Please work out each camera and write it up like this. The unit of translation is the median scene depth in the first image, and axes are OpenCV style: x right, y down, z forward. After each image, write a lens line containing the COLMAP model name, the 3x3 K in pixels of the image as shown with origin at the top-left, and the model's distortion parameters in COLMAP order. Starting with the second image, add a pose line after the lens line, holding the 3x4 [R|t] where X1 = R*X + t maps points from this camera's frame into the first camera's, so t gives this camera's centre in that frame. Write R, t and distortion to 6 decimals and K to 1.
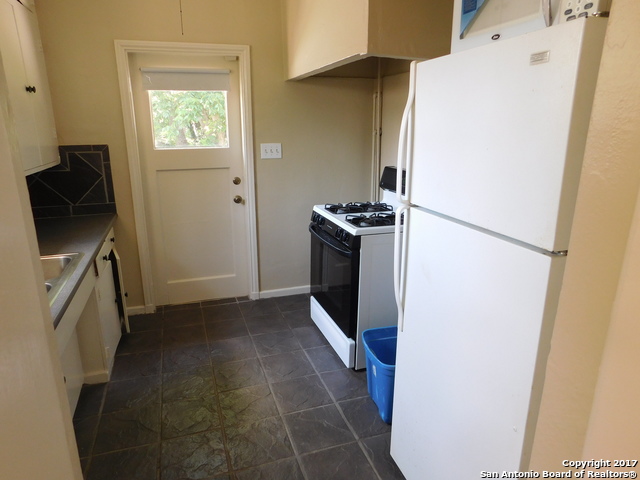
lens RADIAL K [[423.8, 0, 318.1], [0, 423.8, 242.3], [0, 0, 1]] dist [-0.053082, 0.035178]
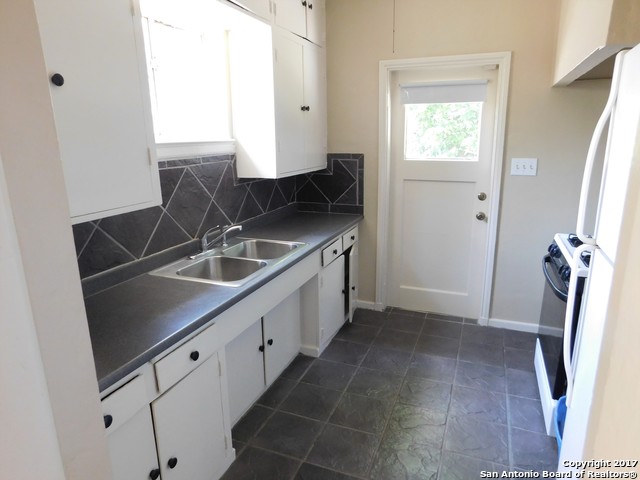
lens RADIAL K [[423.8, 0, 316.6], [0, 423.8, 242.1], [0, 0, 1]] dist [-0.053082, 0.035178]
pose [[0.760538, 0.154030, -0.630759, 0.151114], [-0.169694, 0.984843, 0.035888, -0.018126], [0.626727, 0.079742, 0.775148, 0.056333]]
